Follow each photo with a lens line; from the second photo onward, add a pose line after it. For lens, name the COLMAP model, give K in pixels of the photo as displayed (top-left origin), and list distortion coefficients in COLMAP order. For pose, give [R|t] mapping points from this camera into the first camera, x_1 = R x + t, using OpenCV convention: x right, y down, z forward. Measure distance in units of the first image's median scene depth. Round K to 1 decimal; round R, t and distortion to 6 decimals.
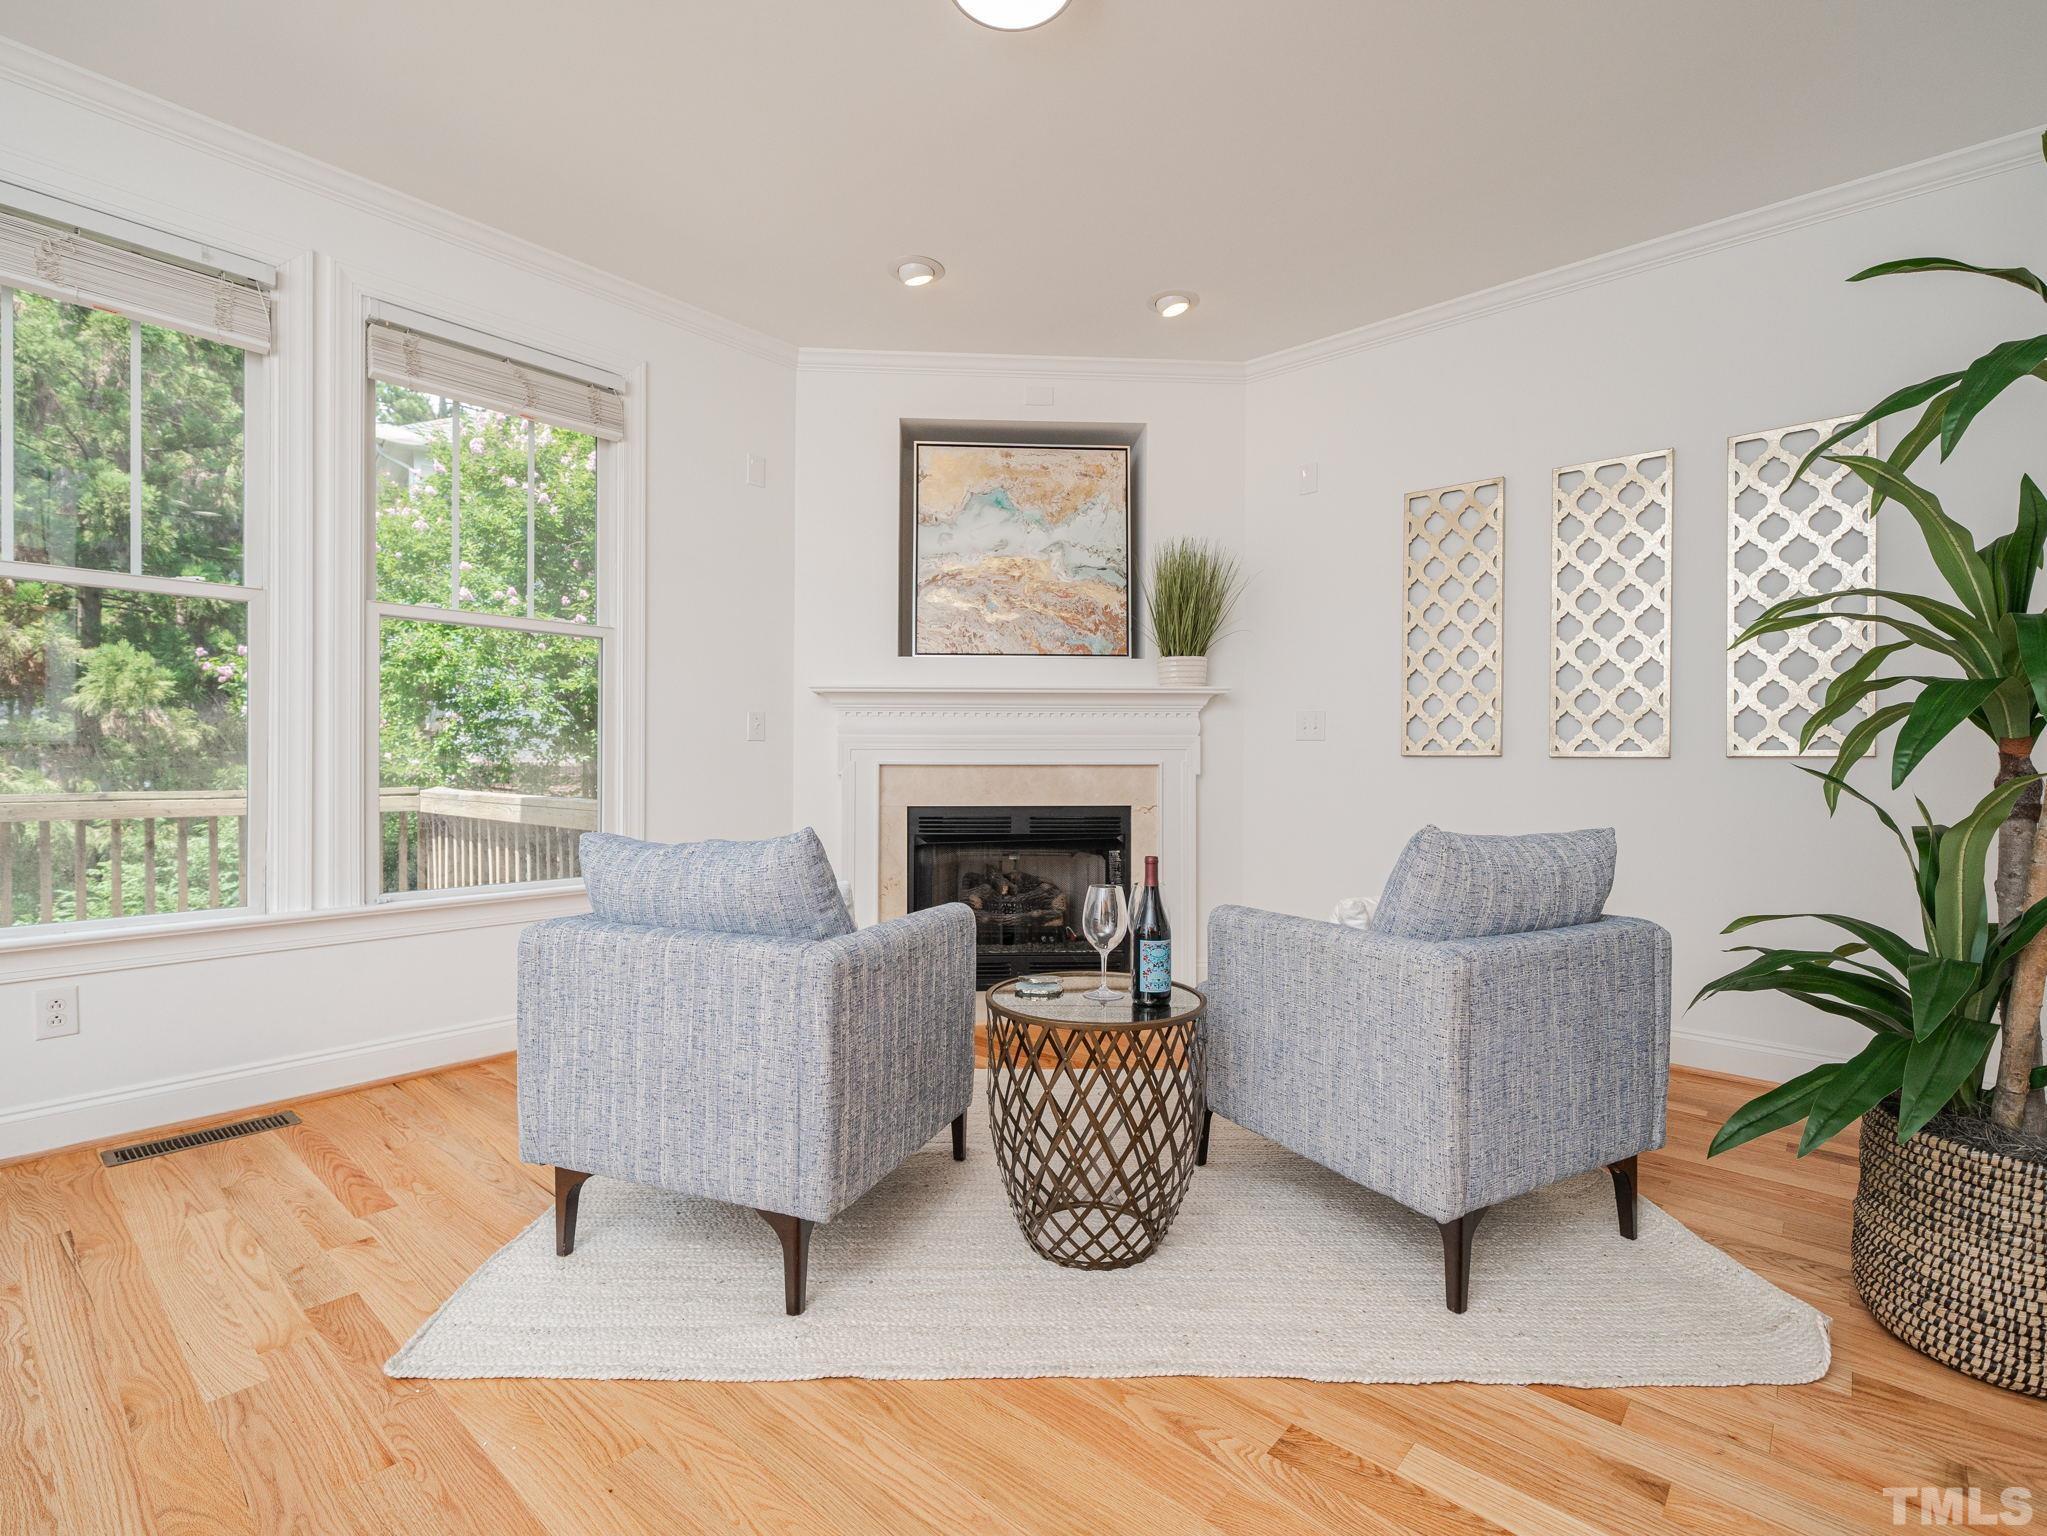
lens RADIAL K [[955.8, 0, 1023.5], [0, 955.8, 768.0], [0, 0, 1]] dist [-0.000047, 0.000015]
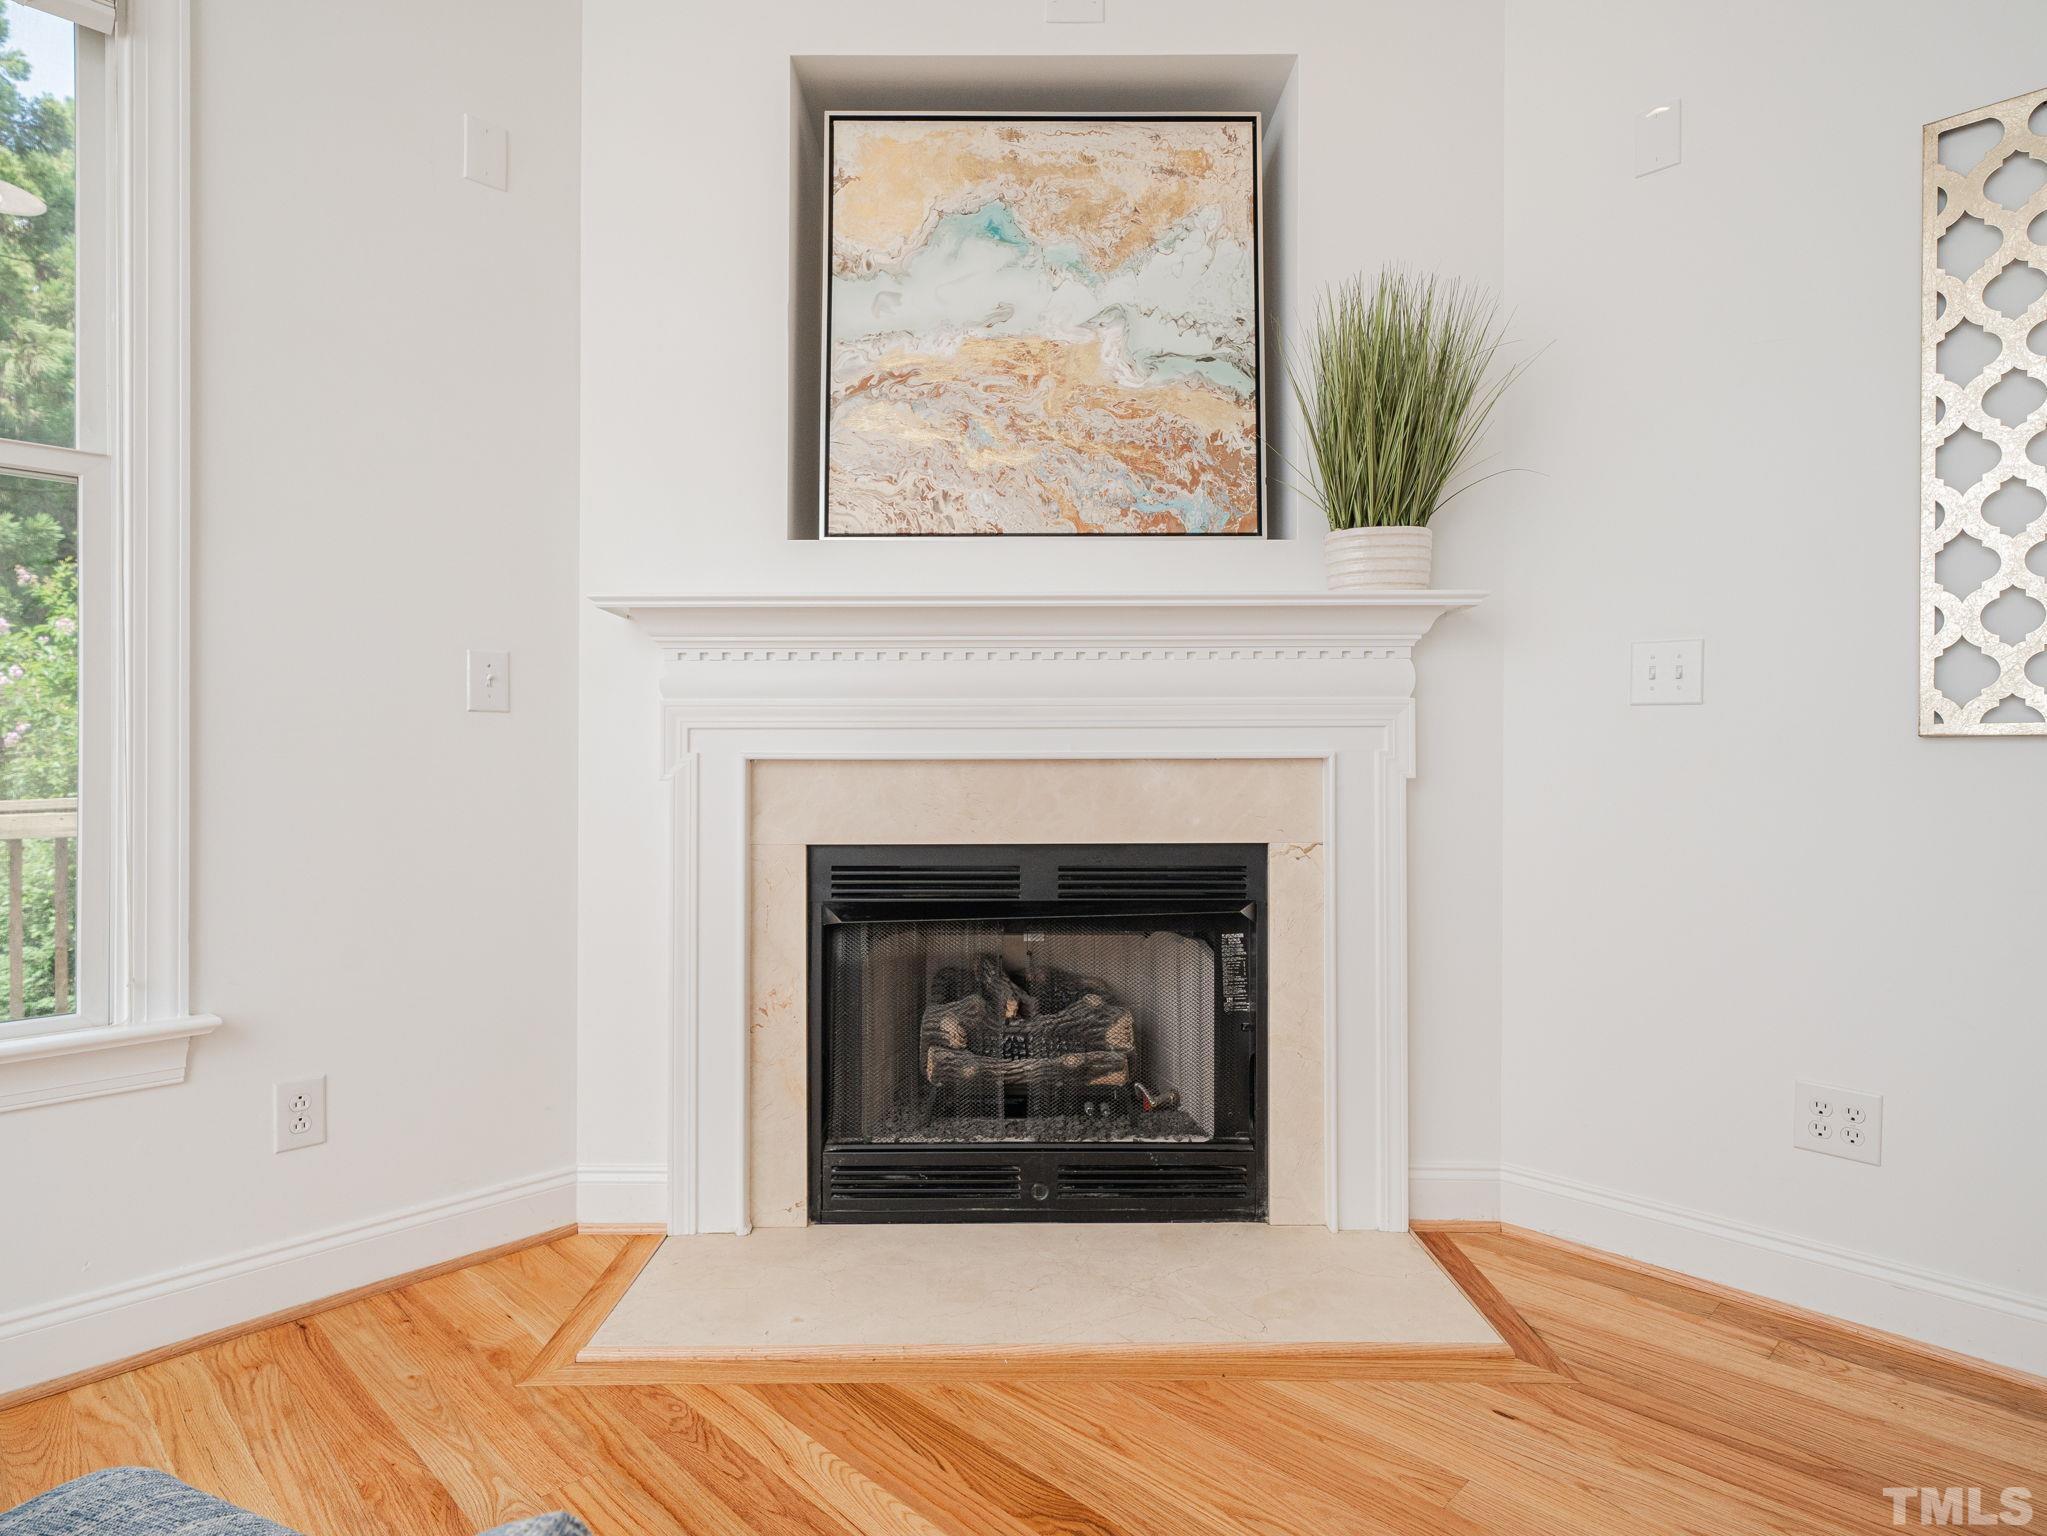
lens RADIAL K [[1152.9, 0, 1008.7], [0, 1152.9, 758.6], [0, 0, 1]] dist [0.002407, 0.001486]
pose [[0.997500, -0.003920, -0.070564, 0.022685], [0.004439, 0.999964, 0.007209, -0.007718], [0.070533, -0.007504, 0.997481, 0.404669]]
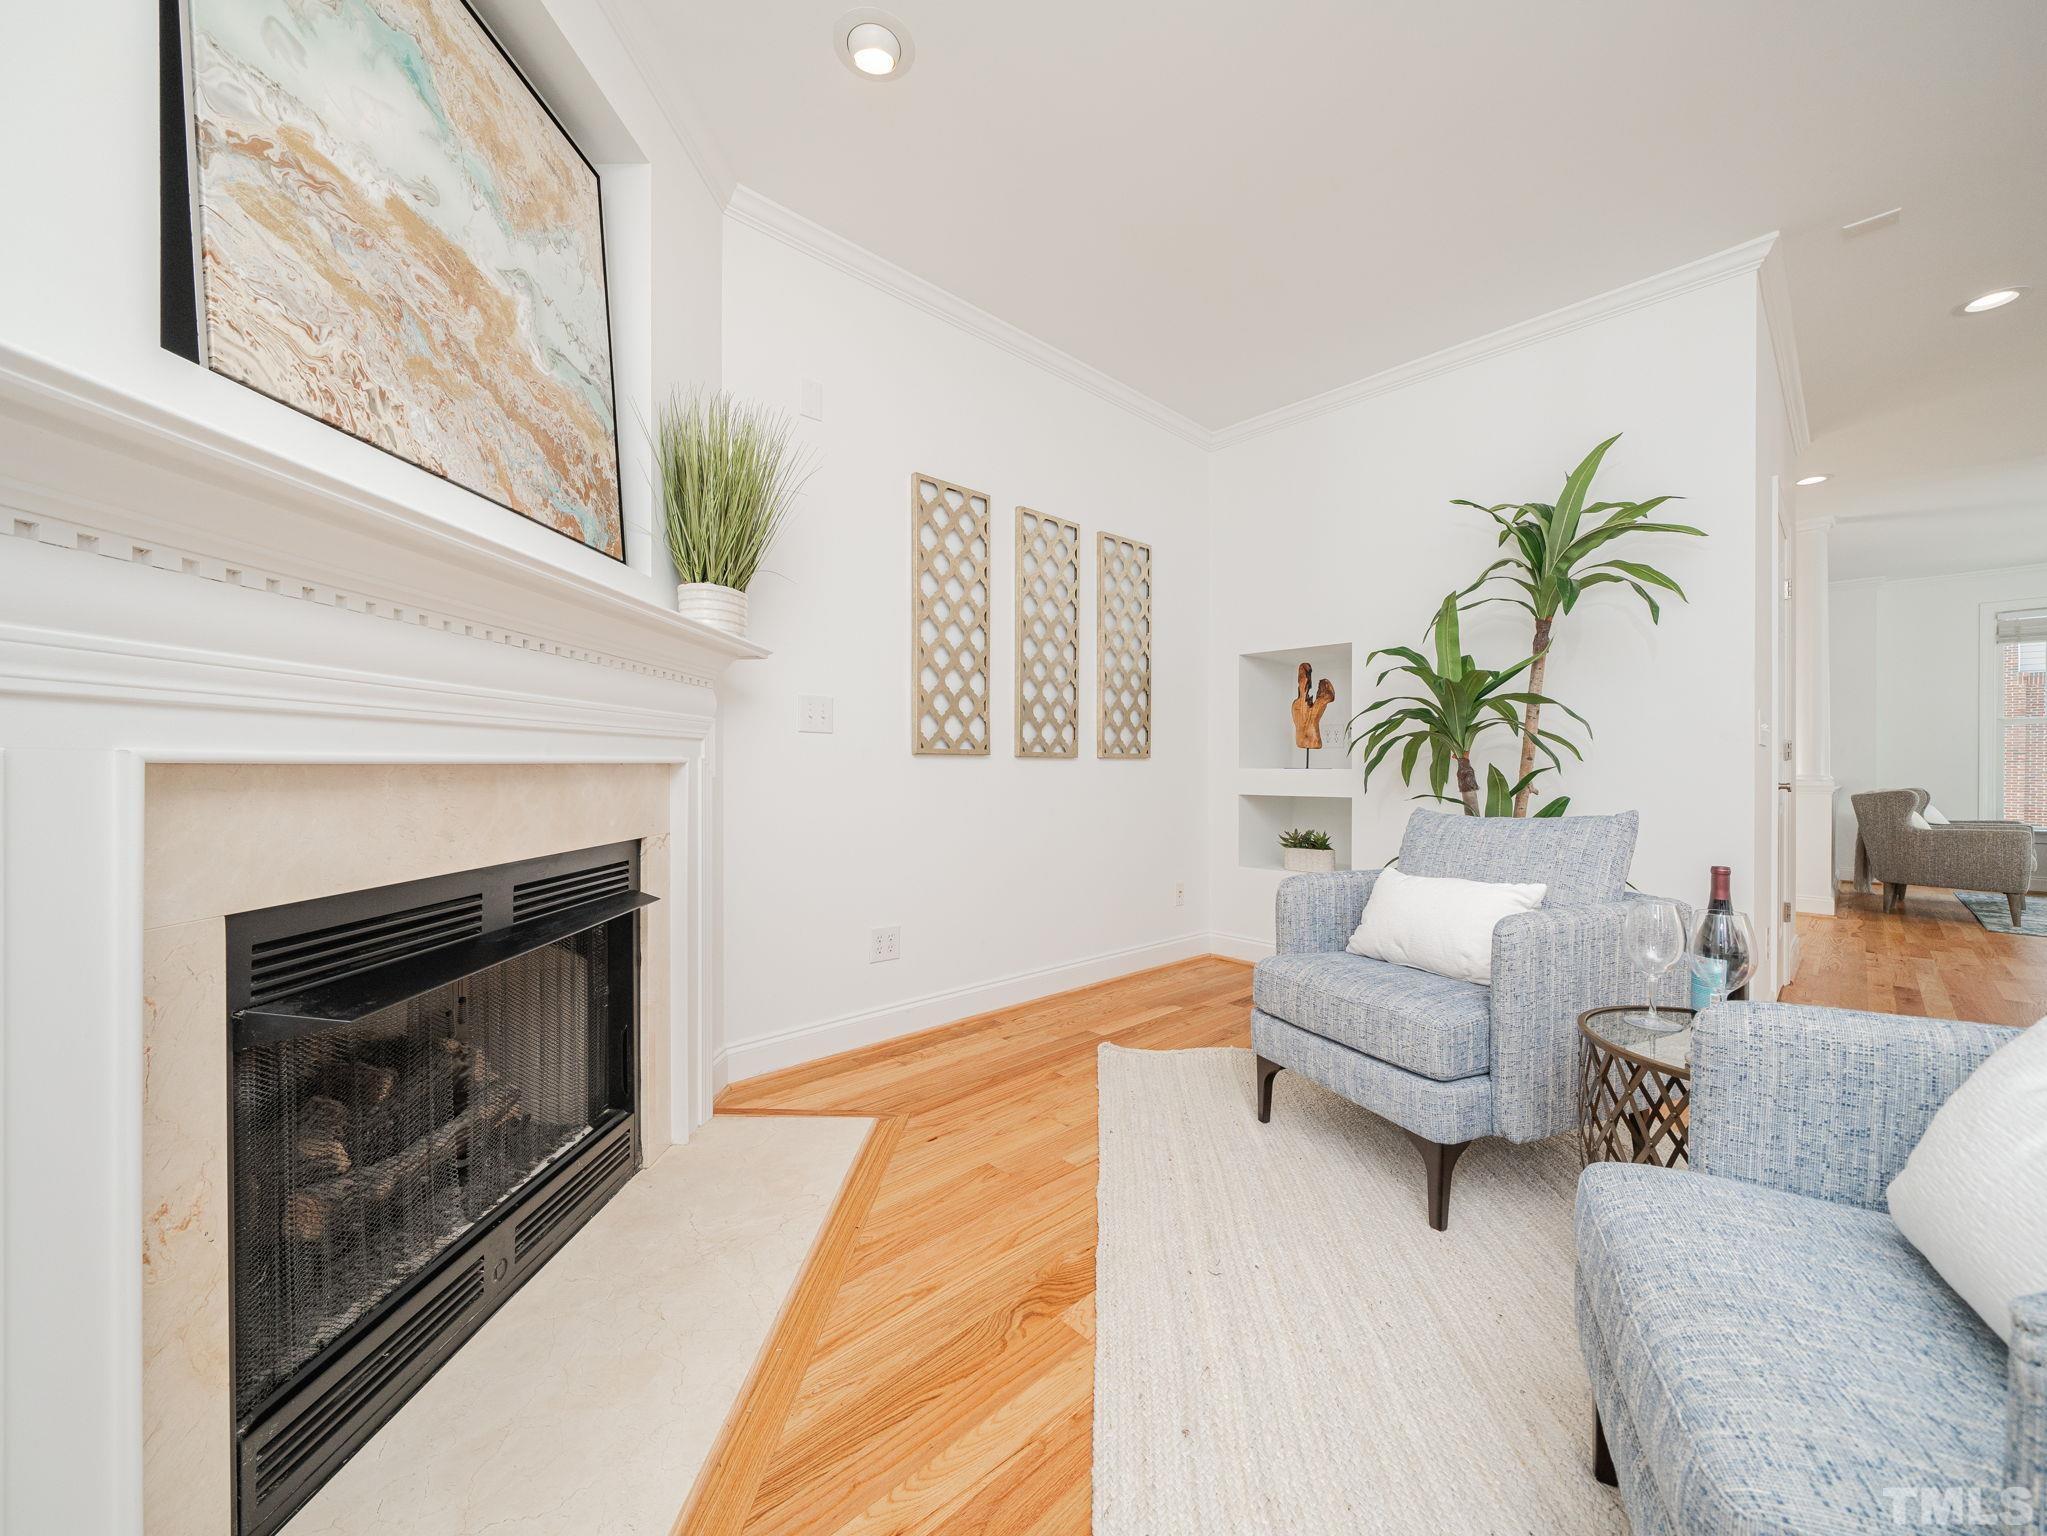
lens RADIAL K [[799.1, 0, 1023.5], [0, 799.1, 768.0], [0, 0, 1]] dist [0.000018, -0.000166]
pose [[0.089605, -0.007560, 0.995949, -0.322355], [-0.003546, 0.999962, 0.007909, -0.004675], [-0.995971, -0.004241, 0.089574, 0.730615]]
